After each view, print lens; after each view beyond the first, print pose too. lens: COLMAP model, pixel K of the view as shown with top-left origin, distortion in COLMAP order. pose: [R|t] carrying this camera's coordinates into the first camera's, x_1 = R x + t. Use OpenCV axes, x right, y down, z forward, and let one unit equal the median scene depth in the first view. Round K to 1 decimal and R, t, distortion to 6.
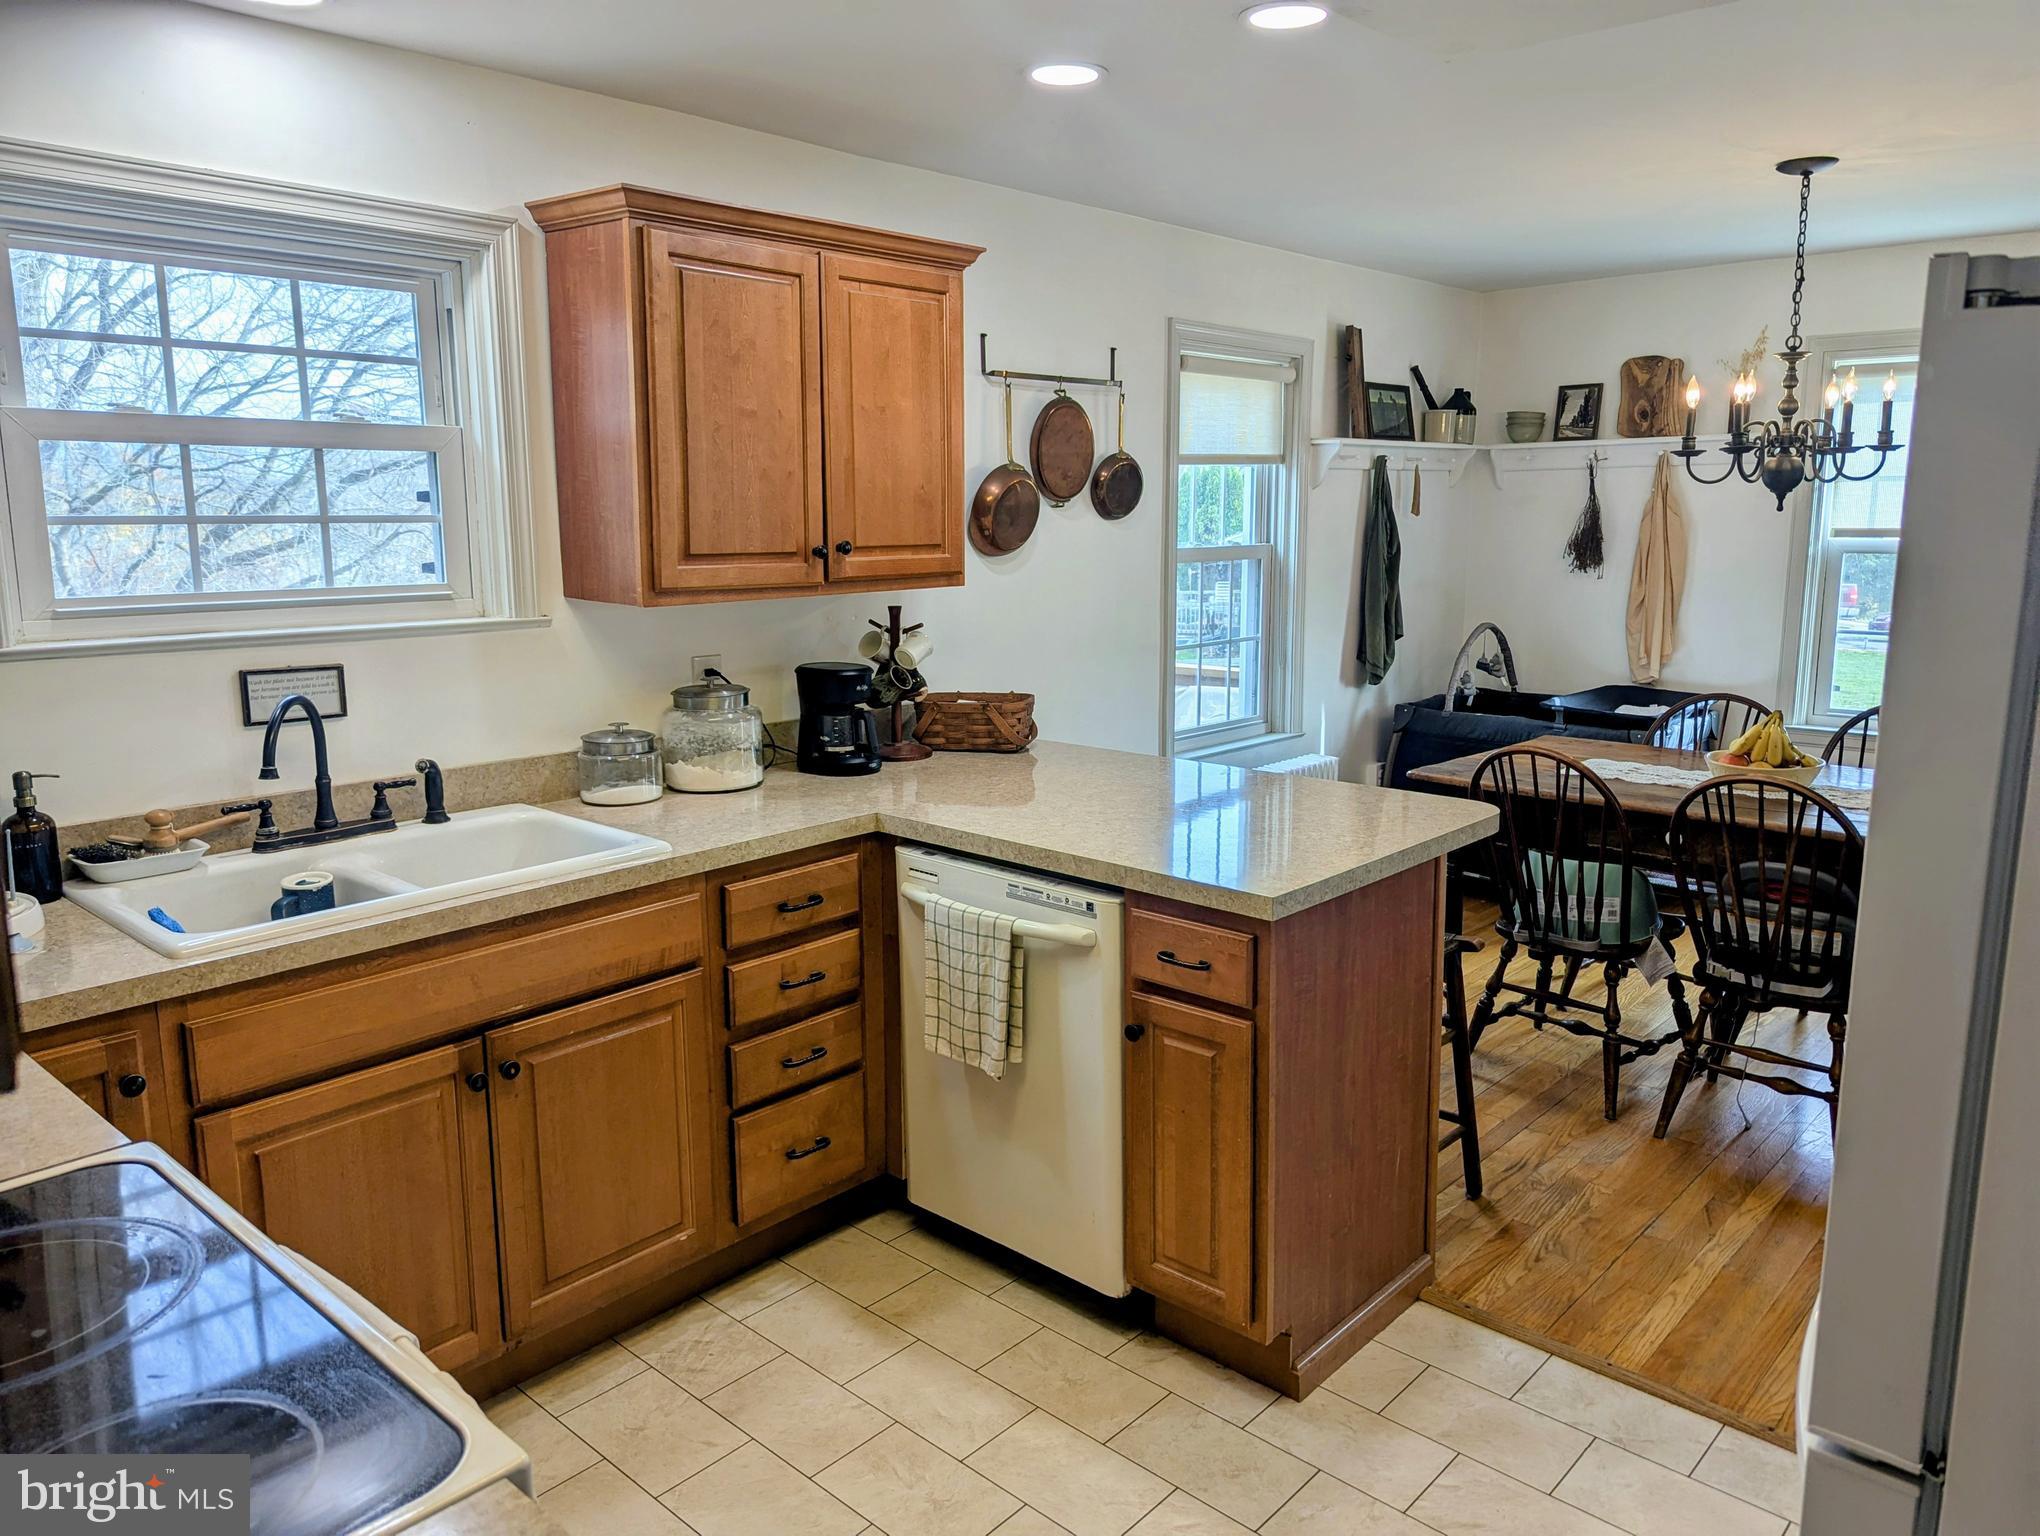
lens RADIAL K [[1444.5, 0, 1011.8], [0, 1444.5, 766.1], [0, 0, 1]] dist [0.044938, -0.021370]
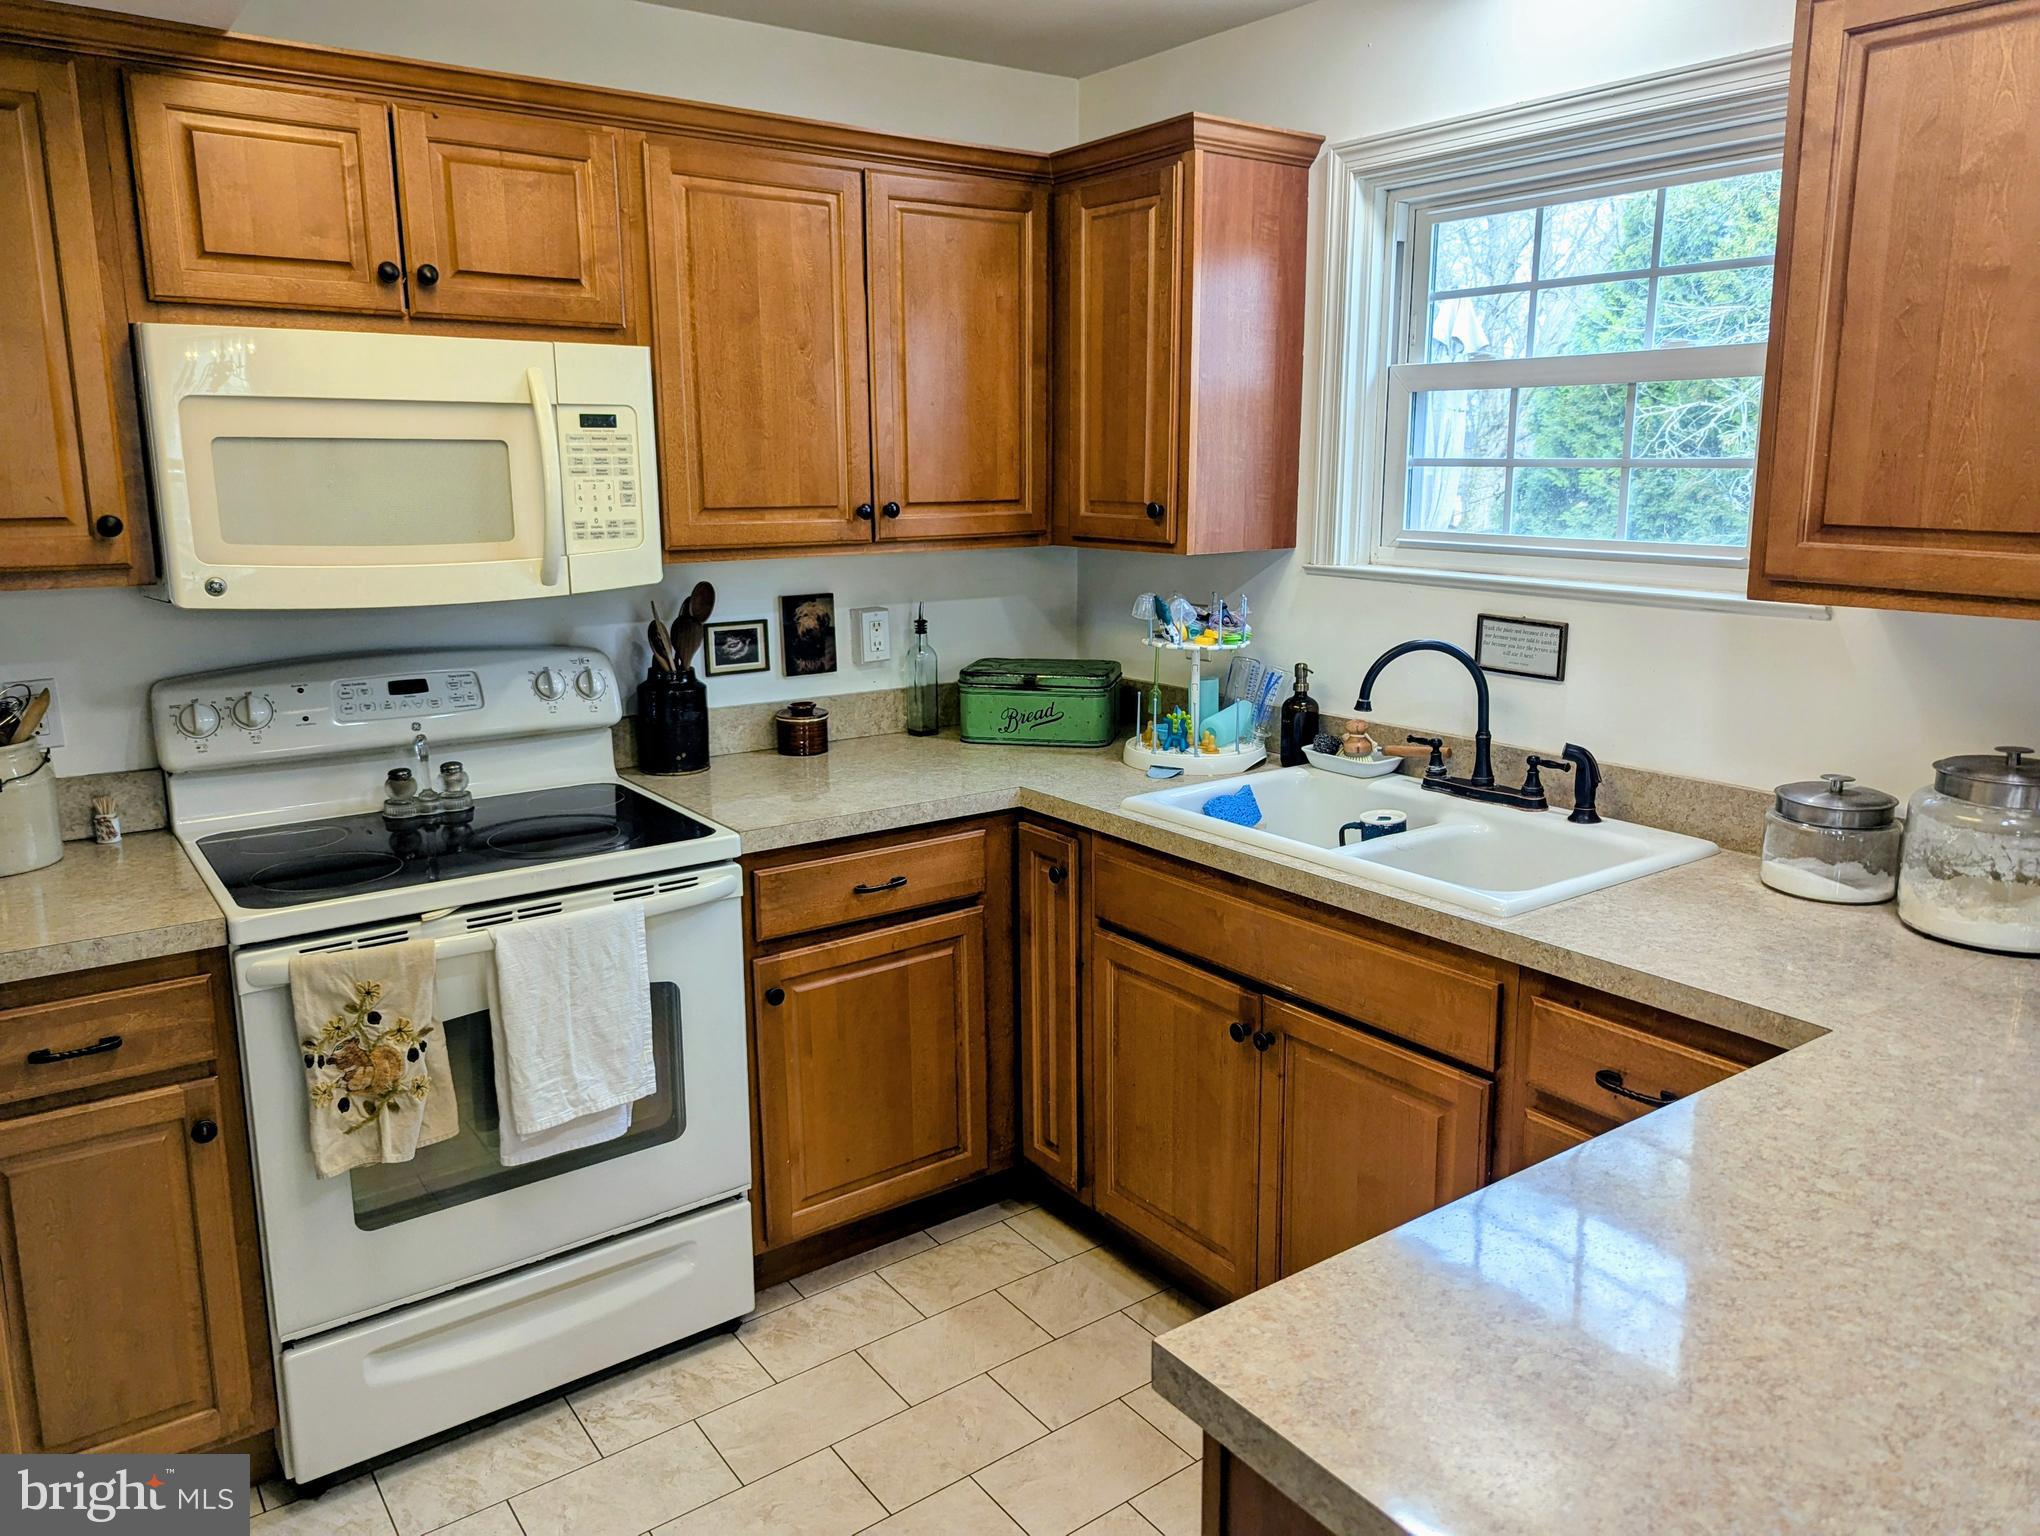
lens RADIAL K [[1444.5, 0, 1028.1], [0, 1444.5, 755.9], [0, 0, 1]] dist [0.044938, -0.021370]
pose [[-0.205140, 0.209240, -0.956105, 0.498703], [-0.162811, 0.955974, 0.244144, -0.159547], [0.965096, 0.205748, -0.162042, 0.848538]]
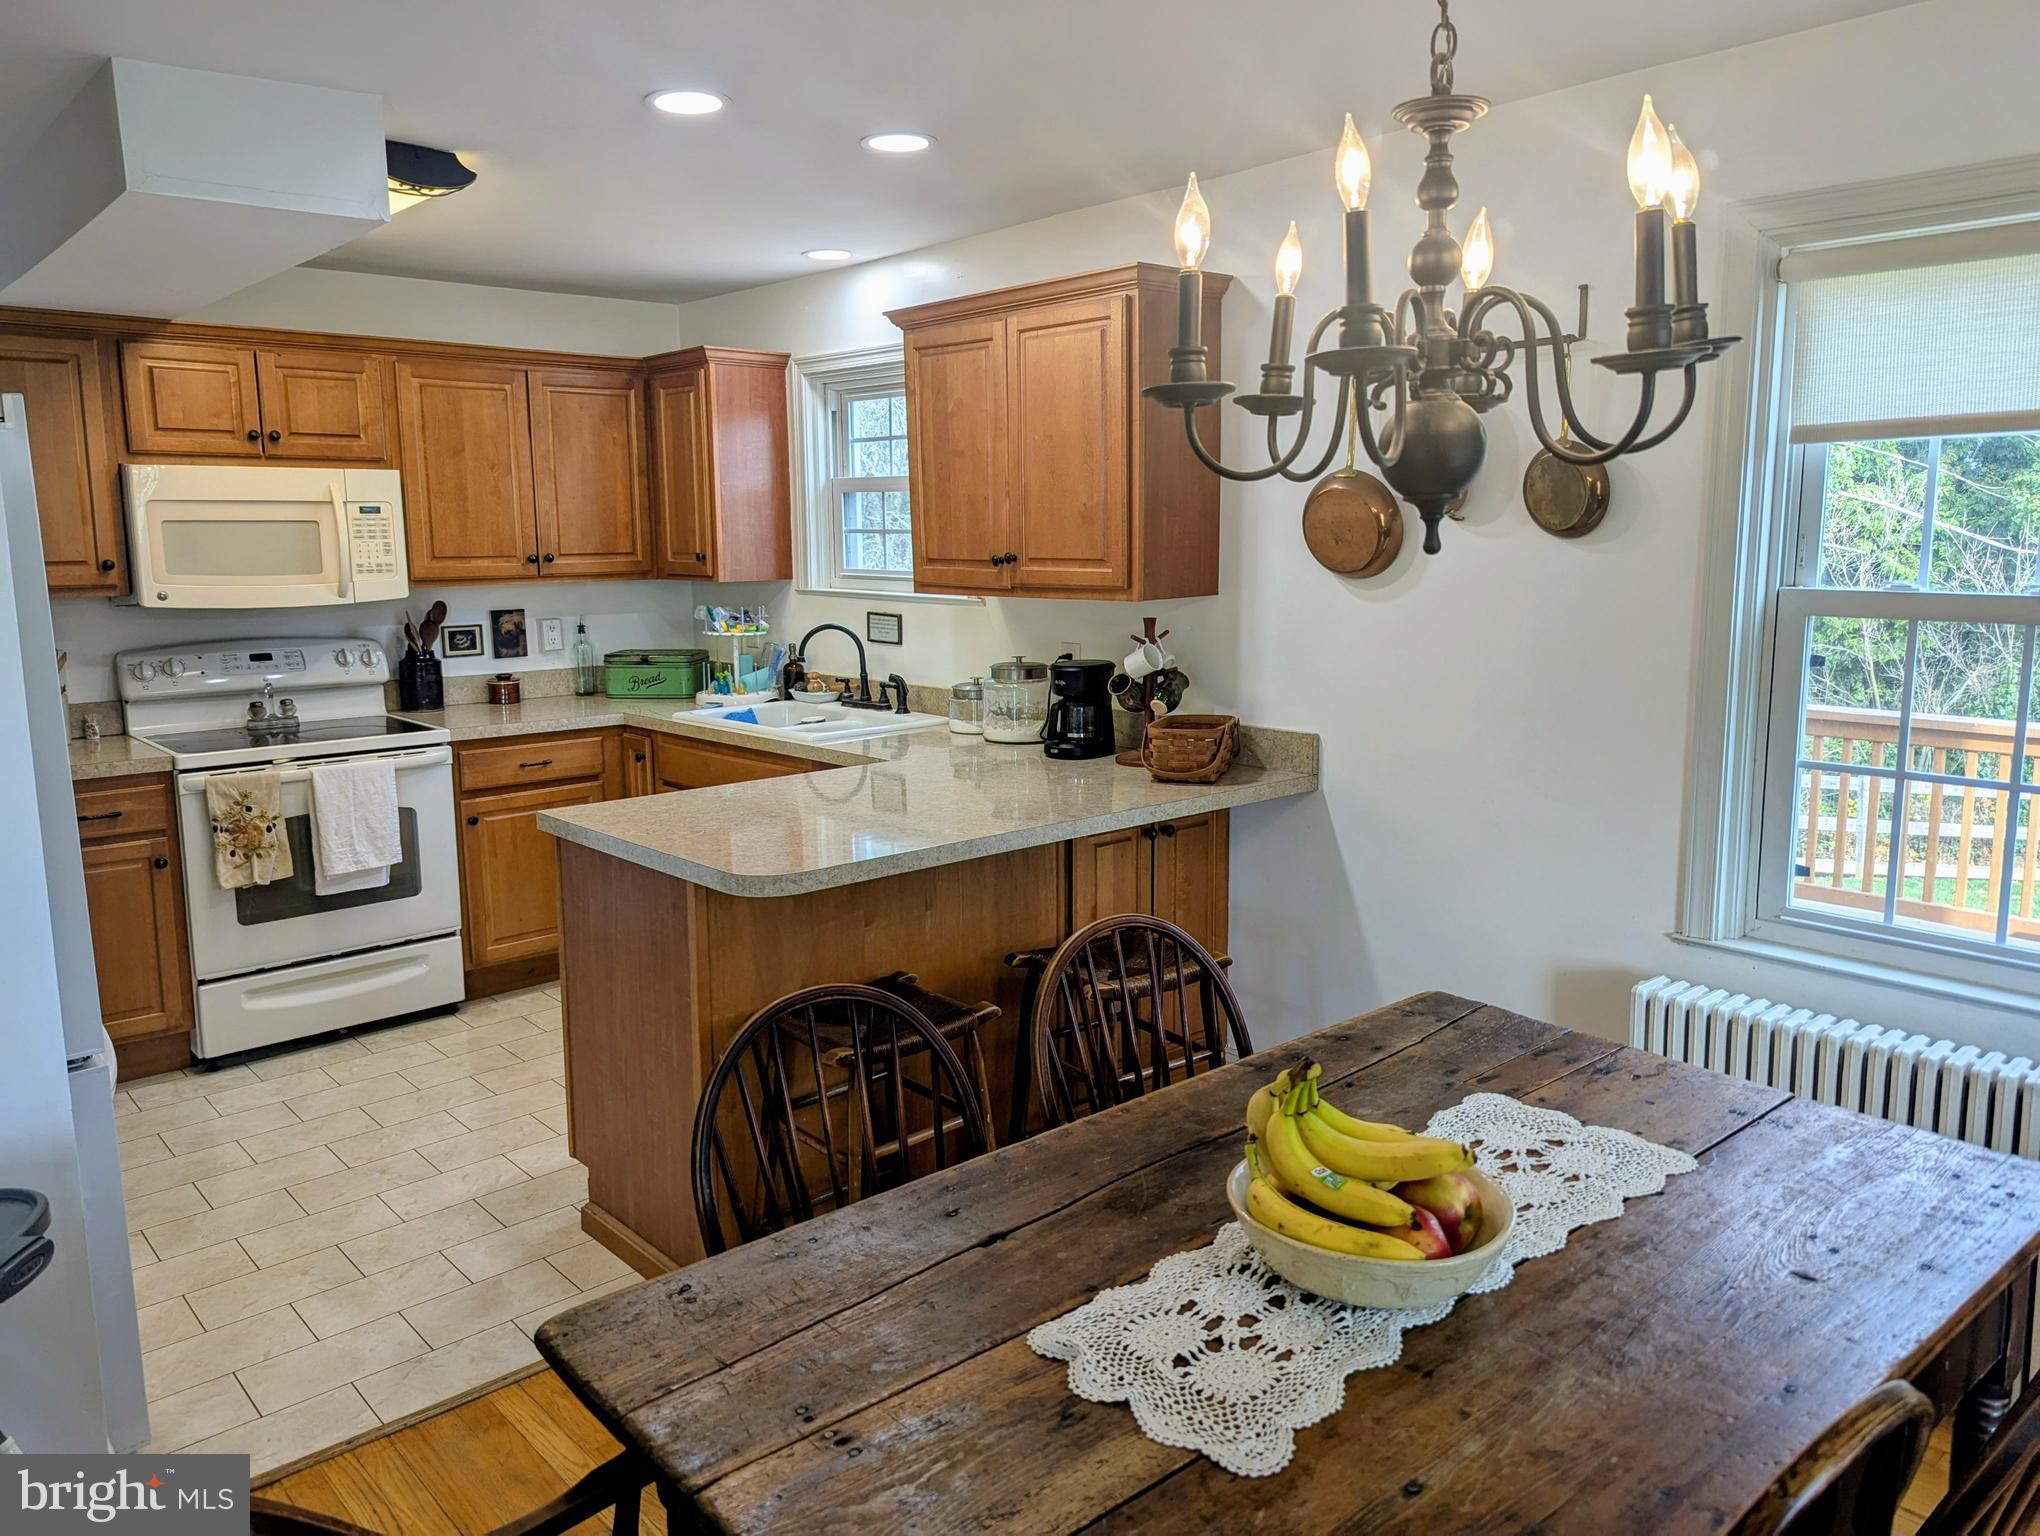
lens RADIAL K [[1444.5, 0, 1011.9], [0, 1444.5, 747.7], [0, 0, 1]] dist [0.044938, -0.021370]
pose [[-0.109933, 0.162146, -0.980624, 1.258864], [-0.160298, 0.970796, 0.178491, -0.247123], [0.980928, 0.176814, -0.080731, 1.312493]]
